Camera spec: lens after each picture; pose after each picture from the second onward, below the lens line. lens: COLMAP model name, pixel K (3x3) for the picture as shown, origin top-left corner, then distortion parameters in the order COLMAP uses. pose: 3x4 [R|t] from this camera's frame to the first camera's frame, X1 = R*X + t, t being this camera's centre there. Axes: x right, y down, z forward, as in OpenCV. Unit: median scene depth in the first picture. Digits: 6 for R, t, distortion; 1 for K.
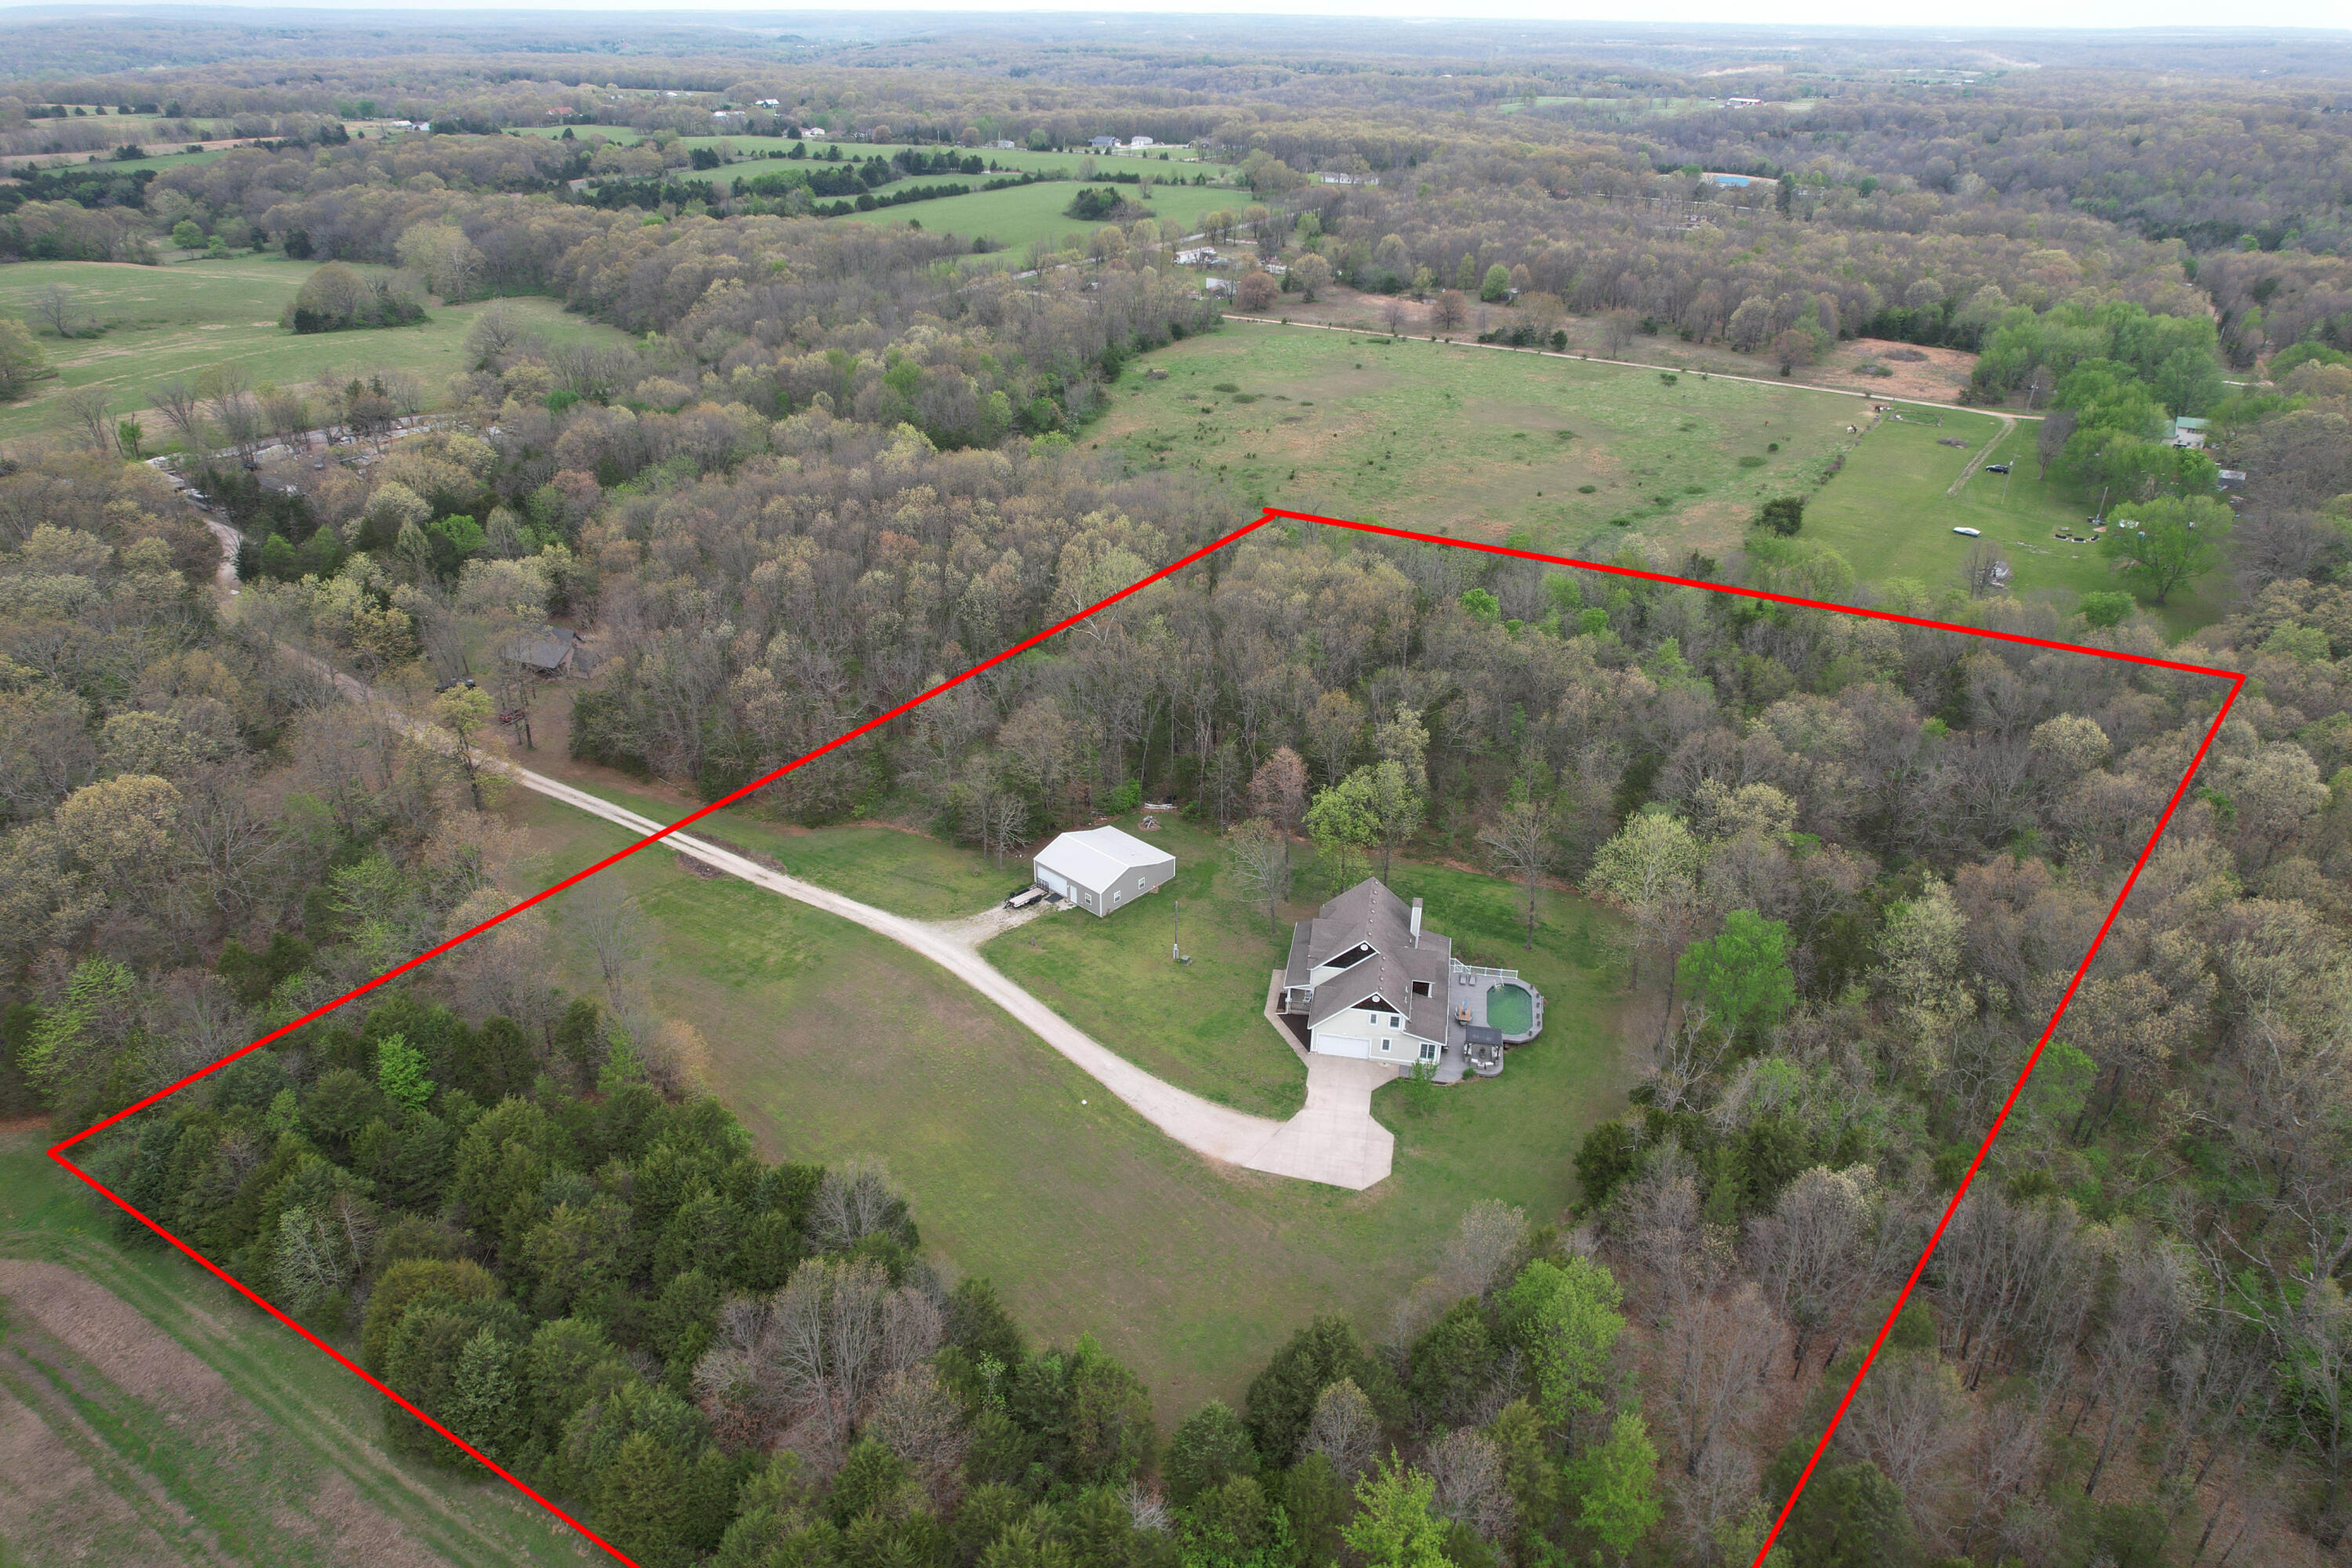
lens RADIAL K [[1509.0, 0, 1185.3], [0, 1509.0, 771.5], [0, 0, 1]] dist [-0.080949, 0.074639]
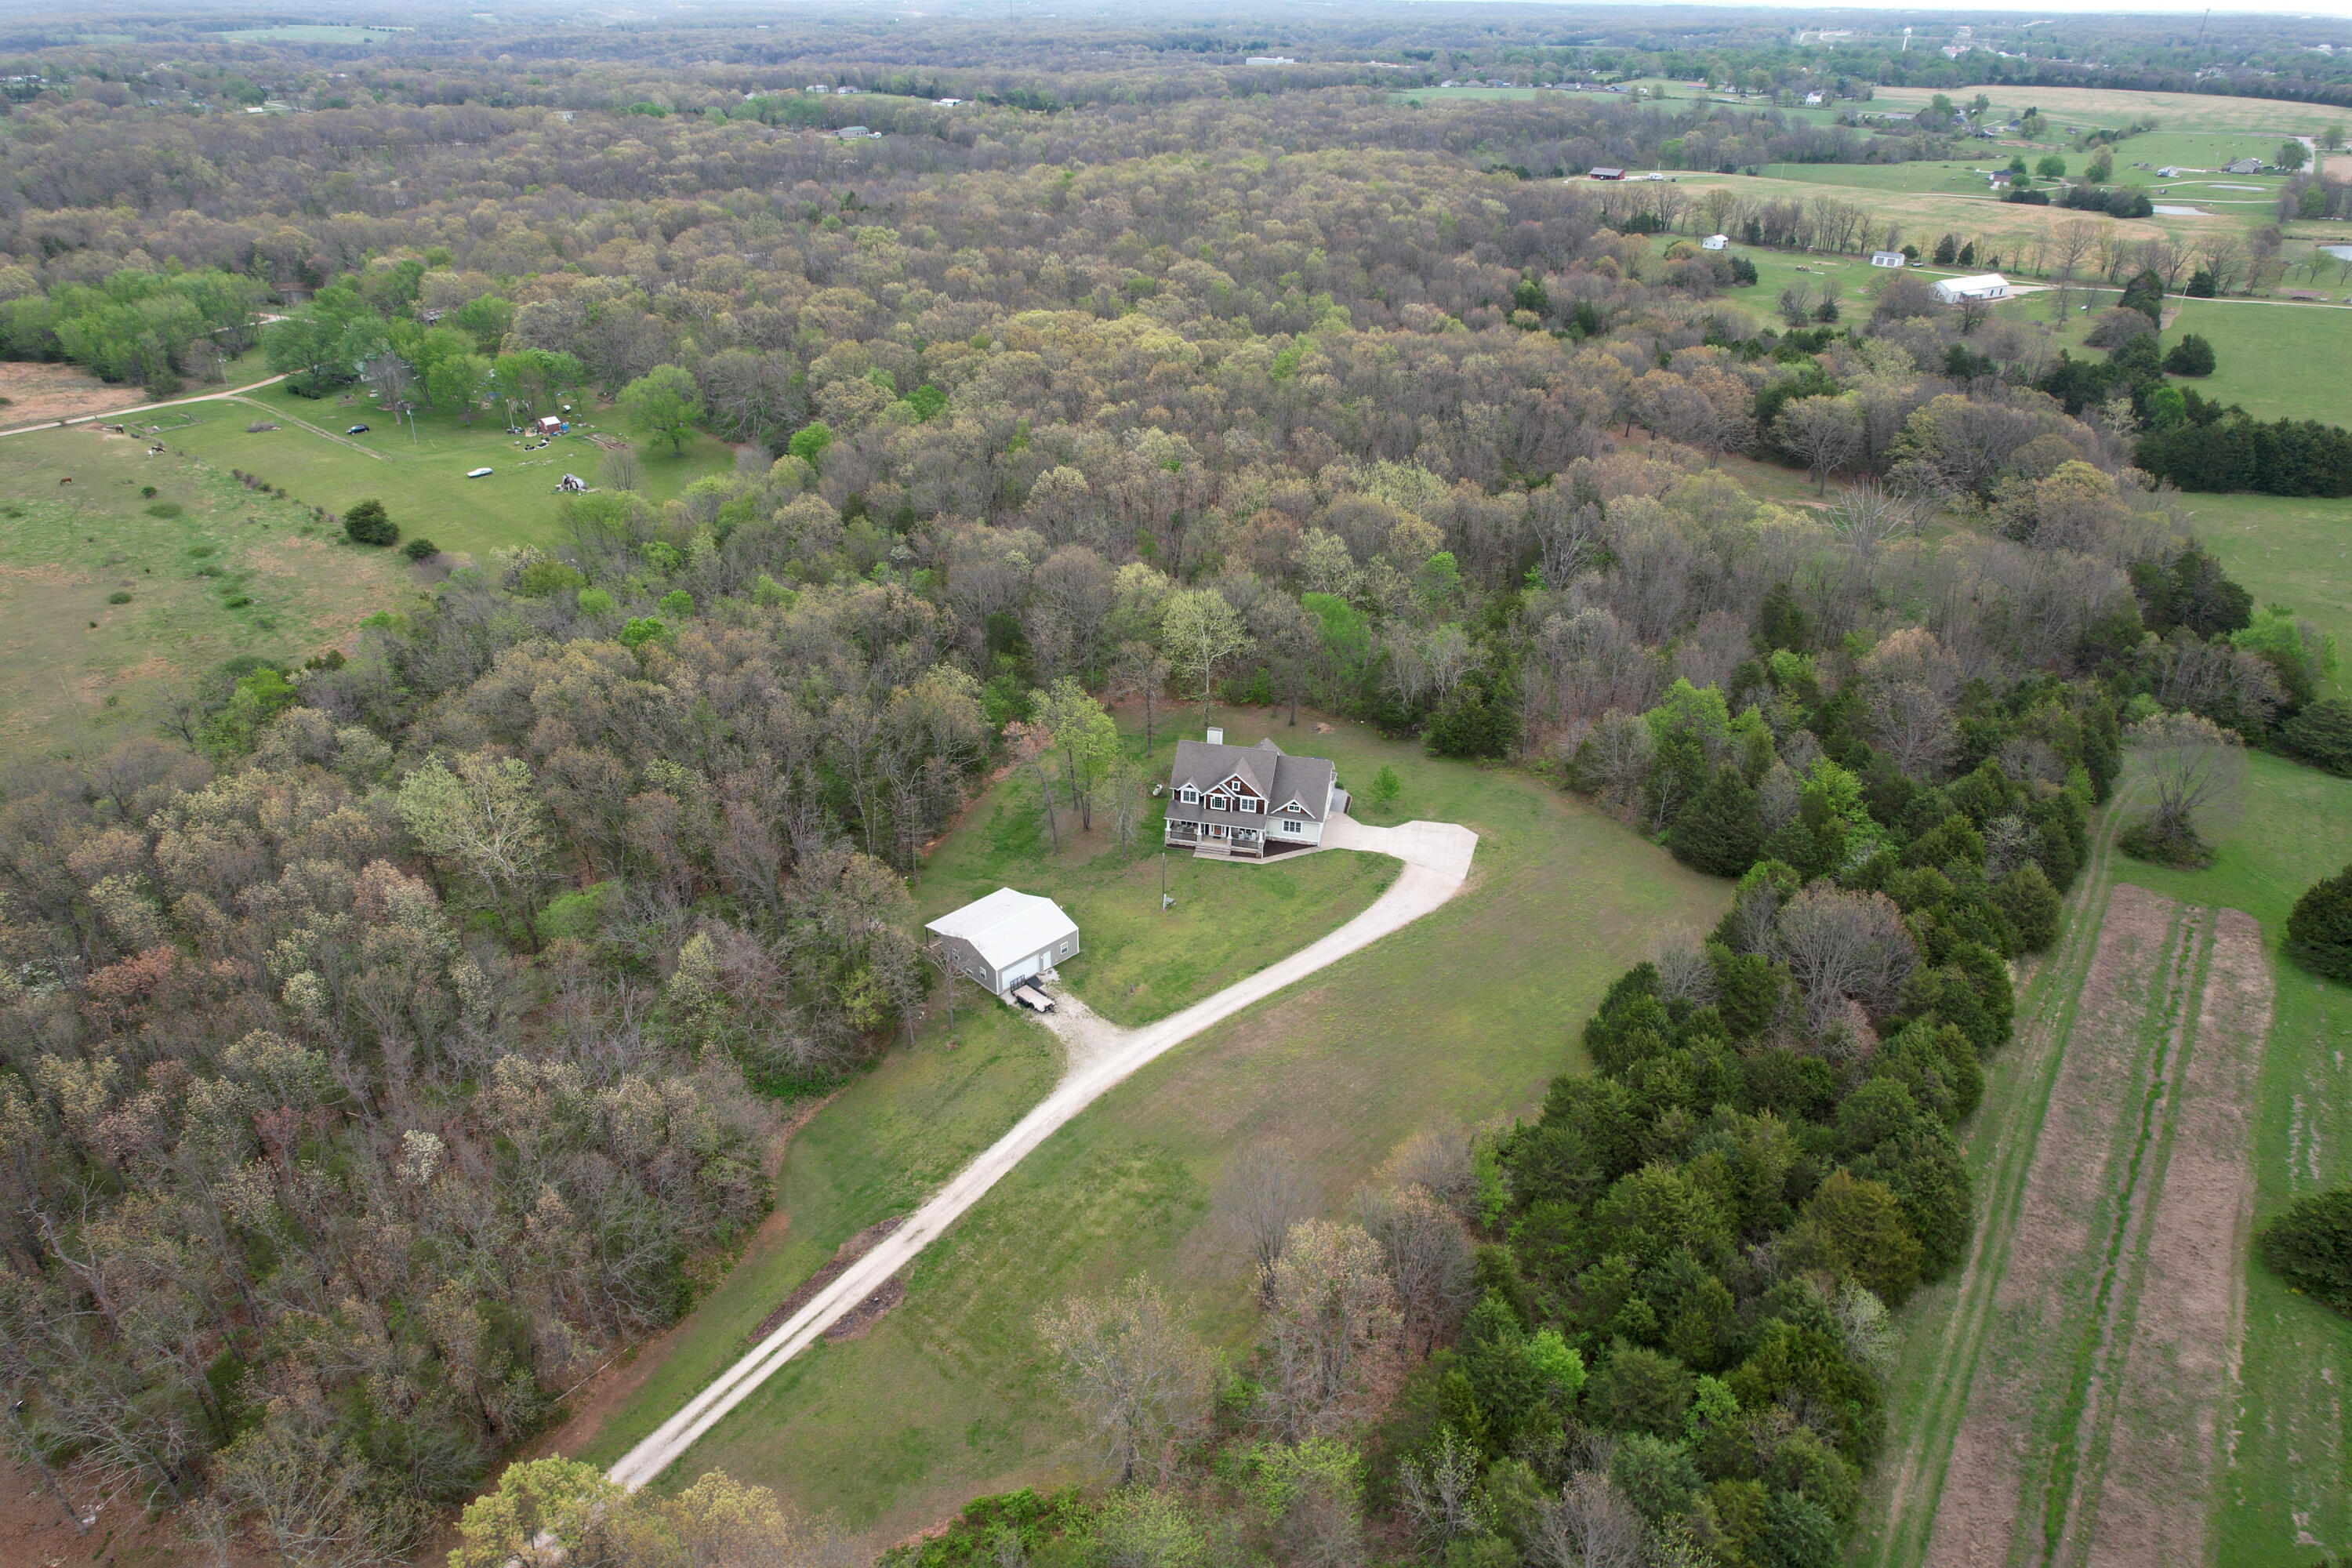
lens RADIAL K [[1496.8, 0, 1180.3], [0, 1496.8, 794.5], [0, 0, 1]] dist [-0.077148, 0.069569]
pose [[0.046473, -0.489839, 0.870573, -0.372699], [0.449256, 0.788650, 0.419762, -0.157570], [-0.892194, 0.371602, 0.256715, 0.300175]]
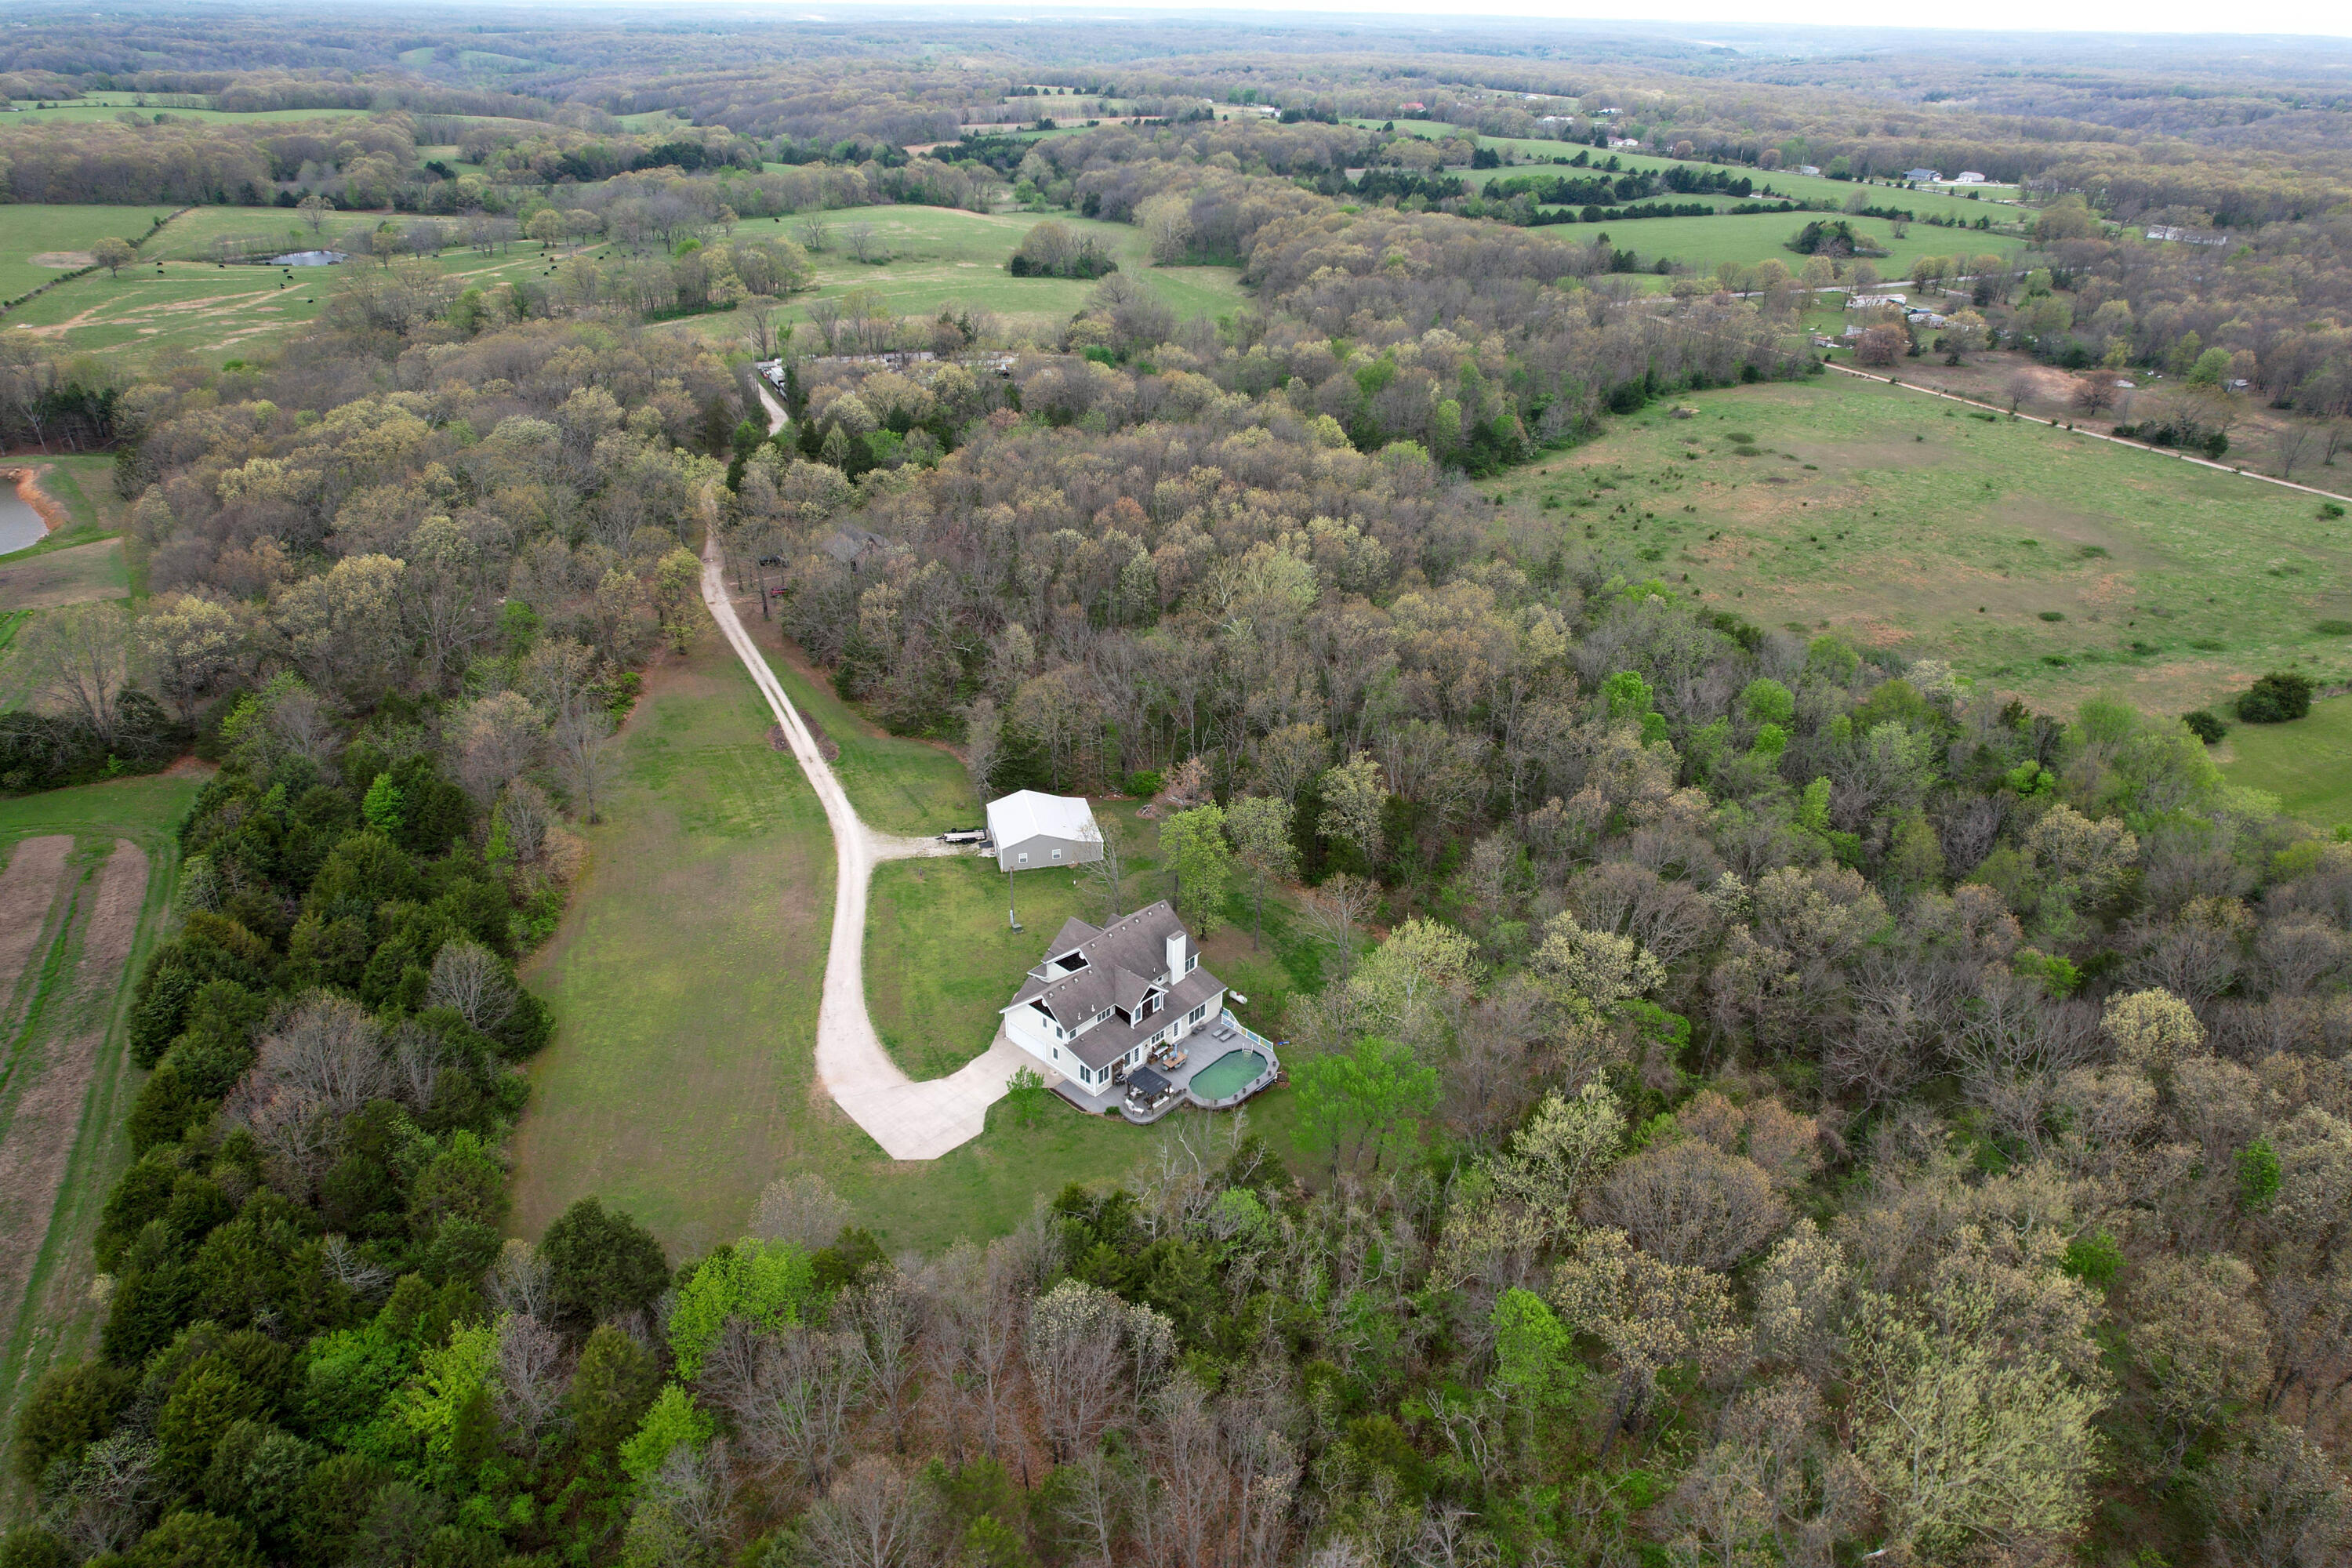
lens RADIAL K [[1512.4, 0, 1190.0], [0, 1512.4, 786.6], [0, 0, 1]] dist [-0.095807, 0.088928]
pose [[0.844702, 0.256005, -0.470043, 0.239653], [-0.254680, 0.964652, 0.067710, -0.028995], [0.470761, 0.062516, 0.880043, 0.062620]]
